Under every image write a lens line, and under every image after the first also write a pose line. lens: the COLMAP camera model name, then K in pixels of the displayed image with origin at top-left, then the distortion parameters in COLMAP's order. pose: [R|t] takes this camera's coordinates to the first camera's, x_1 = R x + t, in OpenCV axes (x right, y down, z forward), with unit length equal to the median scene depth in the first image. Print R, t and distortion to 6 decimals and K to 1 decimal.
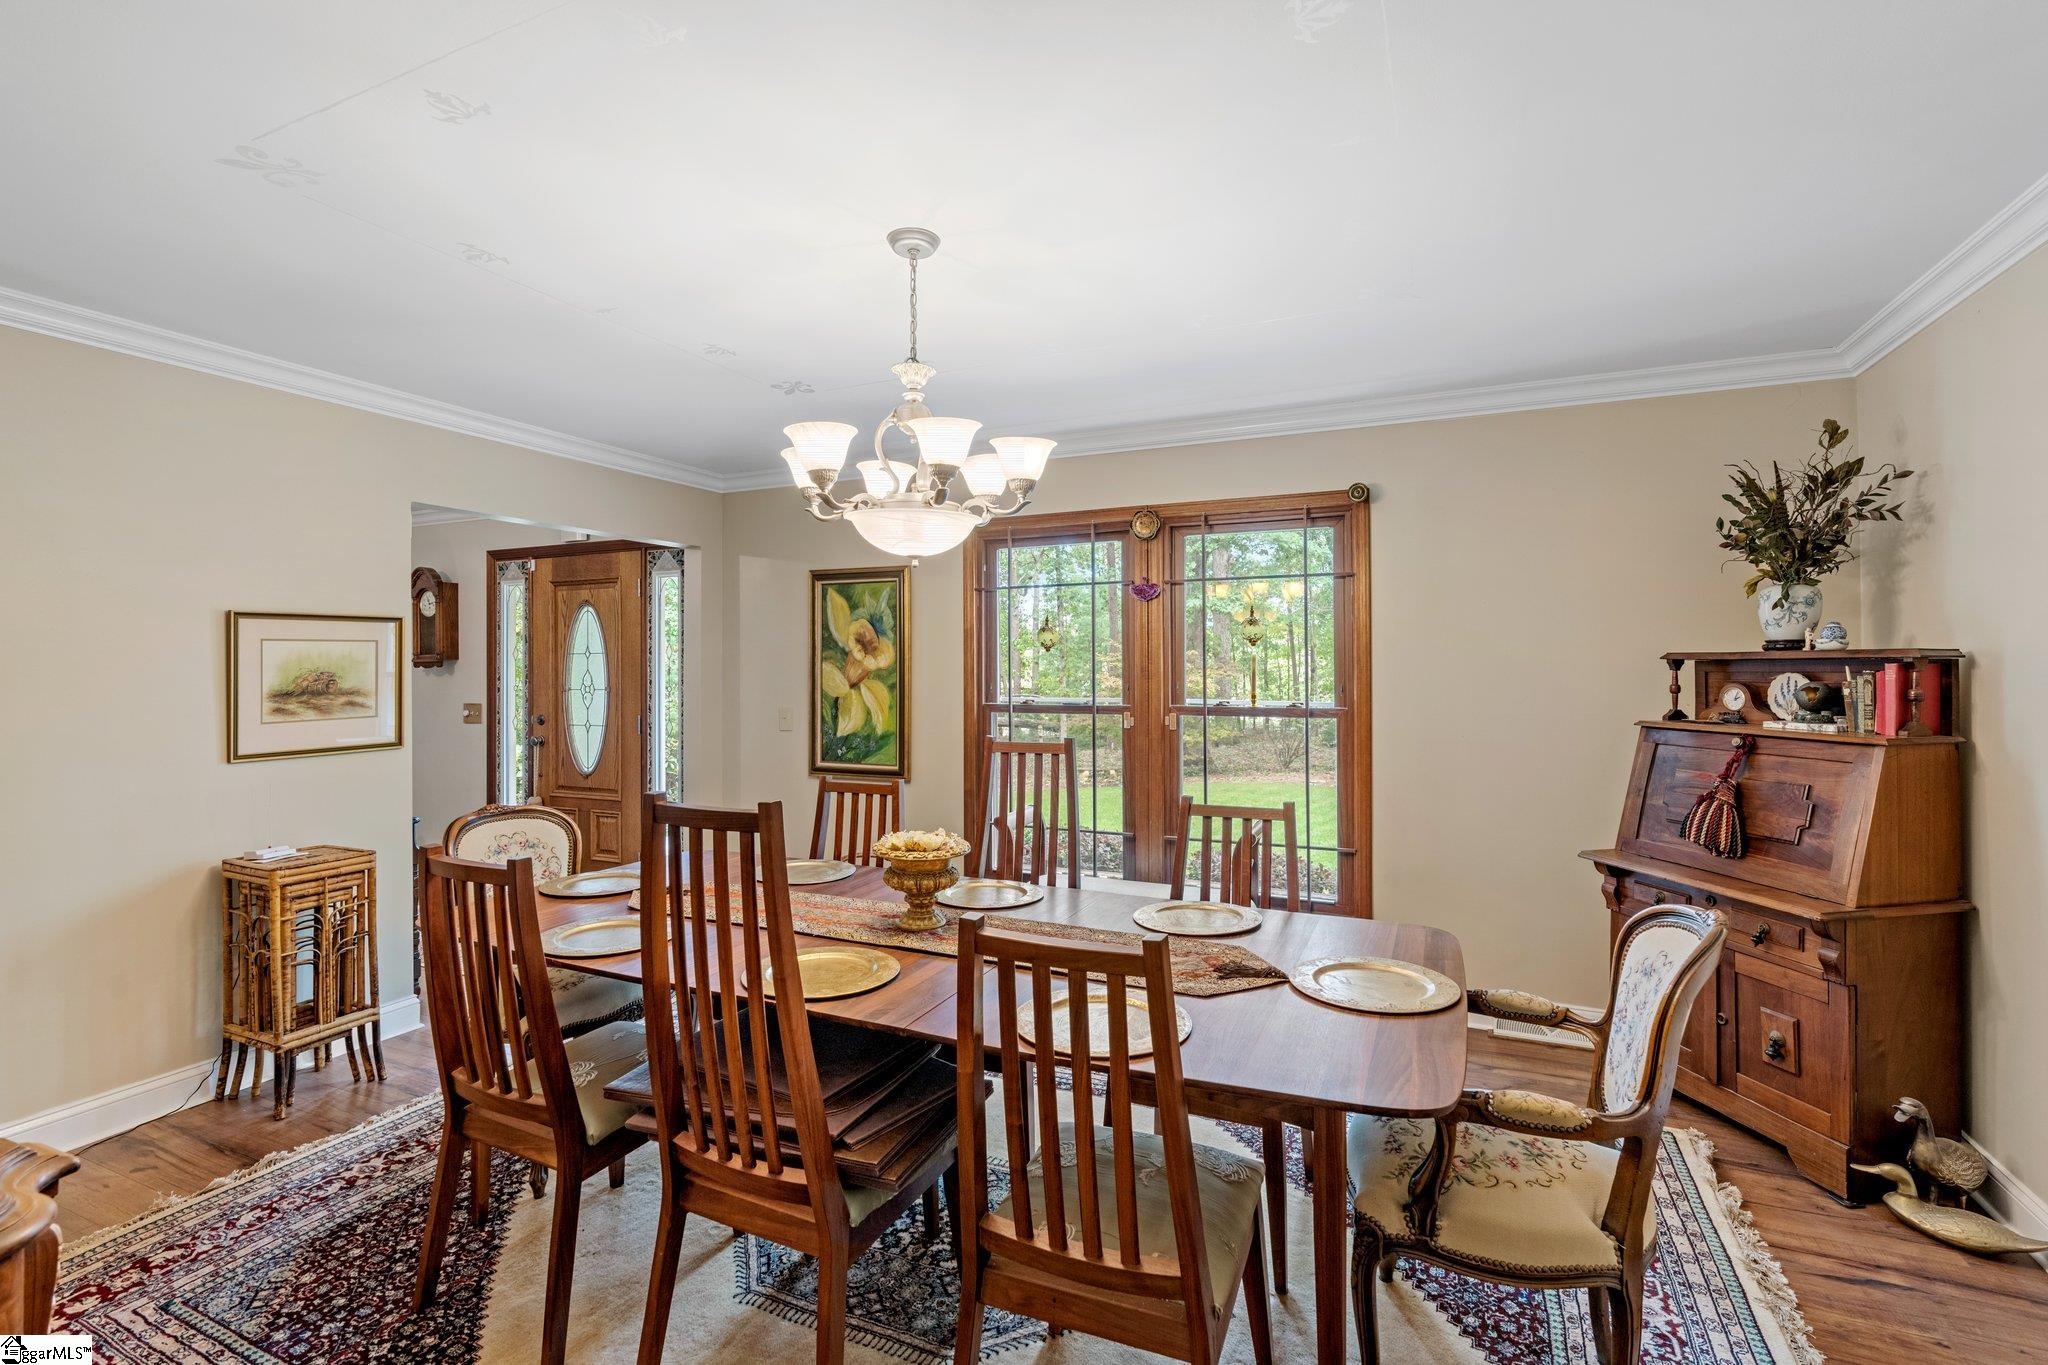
lens RADIAL K [[931.1, 0, 1024.0], [0, 931.1, 682.5], [0, 0, 1]] dist [-0.009987, 0.000305]
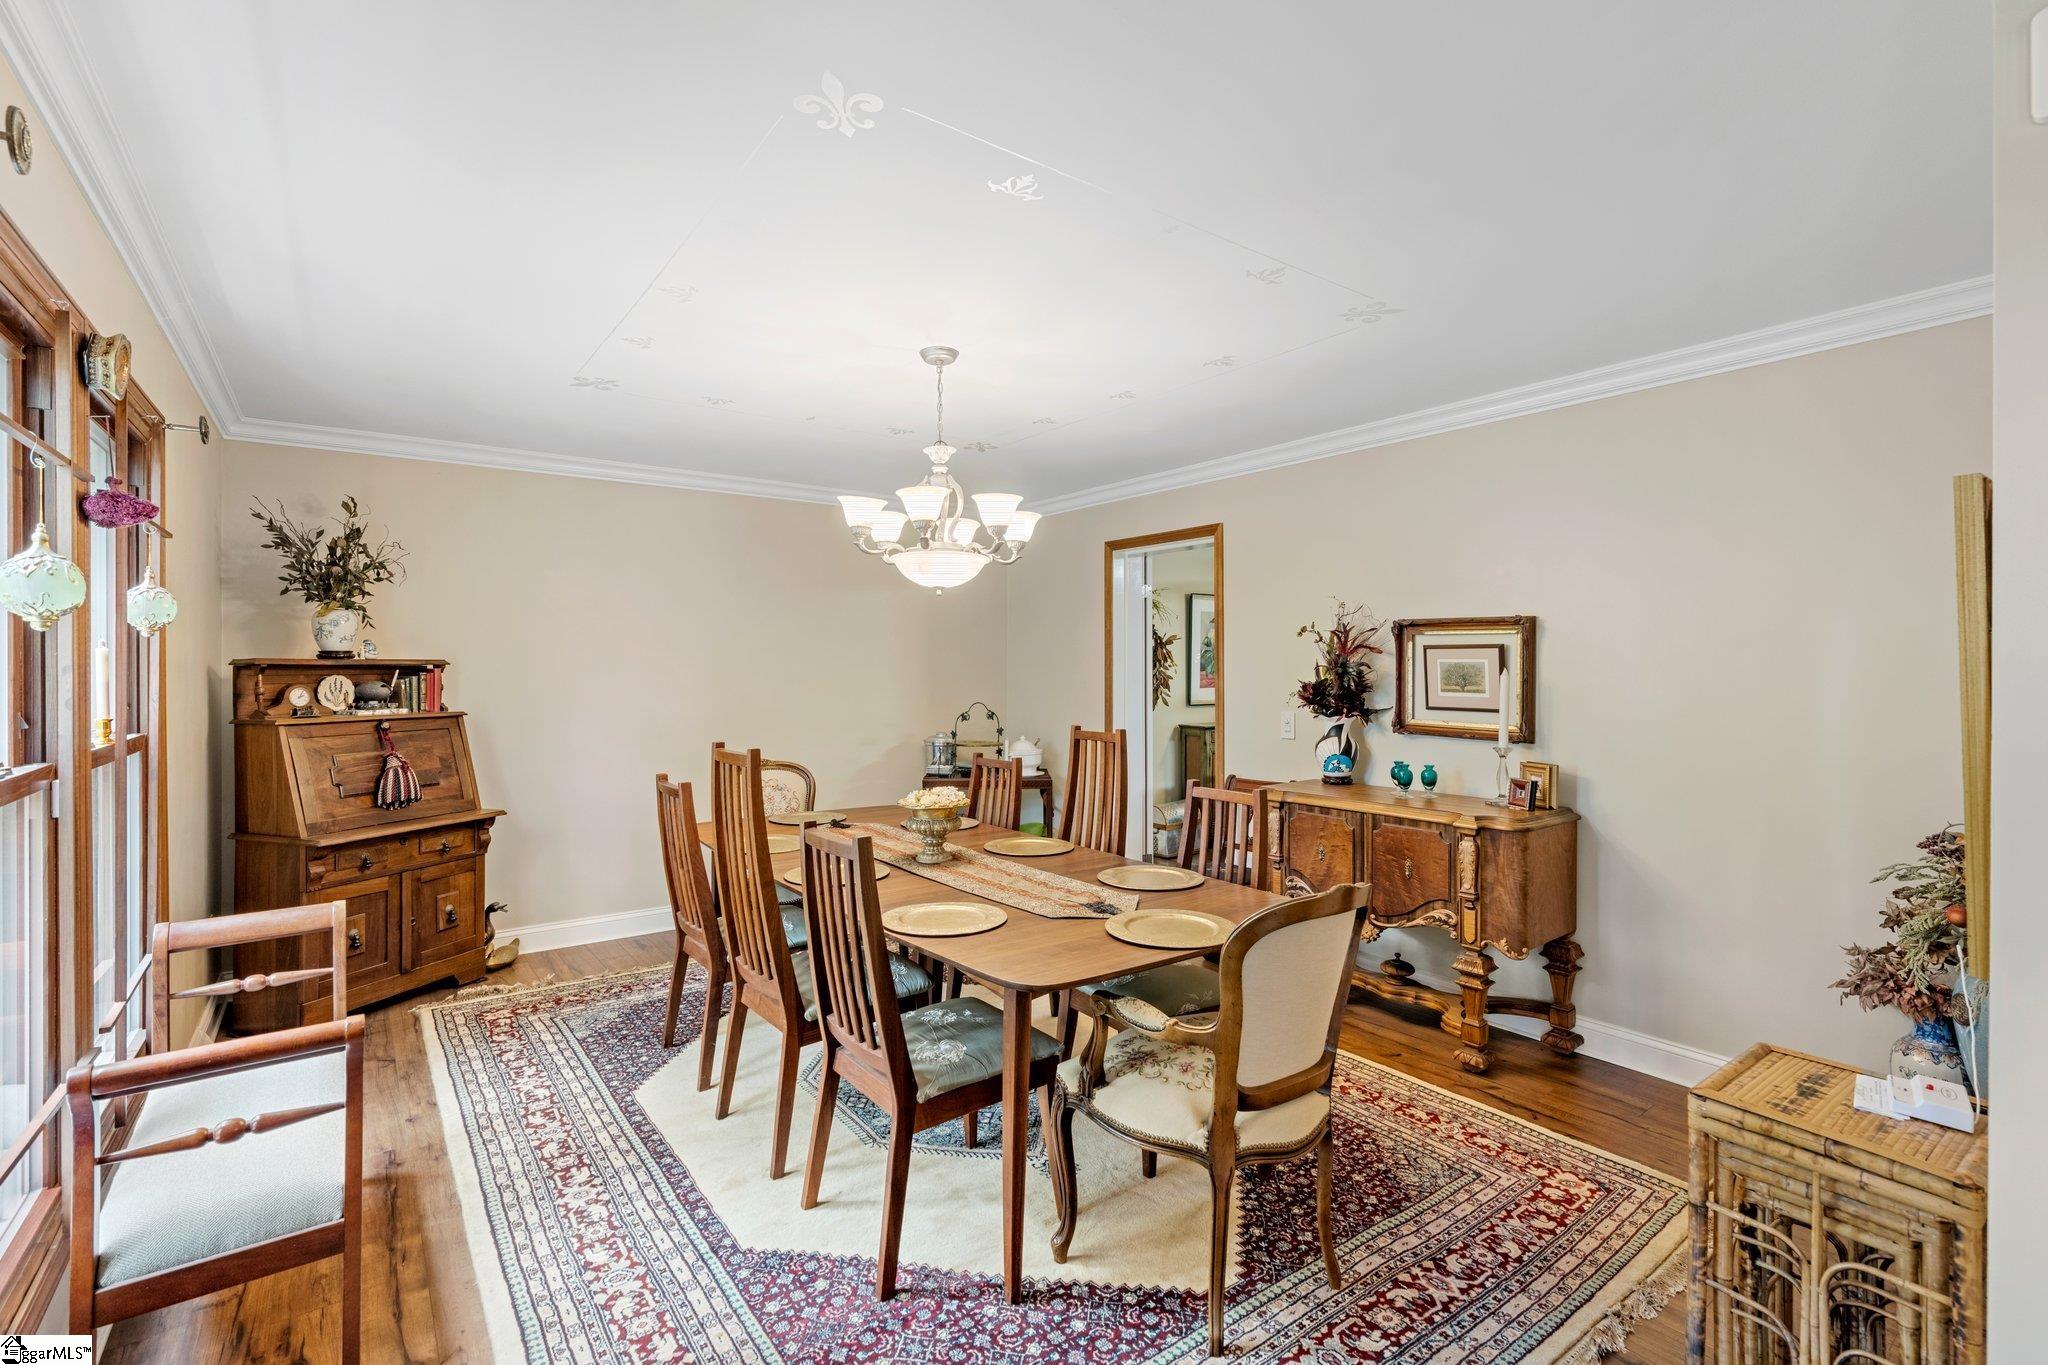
lens RADIAL K [[931.1, 0, 1024.0], [0, 931.1, 682.5], [0, 0, 1]] dist [-0.009987, 0.000305]
pose [[-0.874319, -0.004465, 0.485332, -0.525810], [0.004212, 0.999850, 0.016786, -0.013823], [-0.485334, 0.016721, -0.874169, 1.262951]]
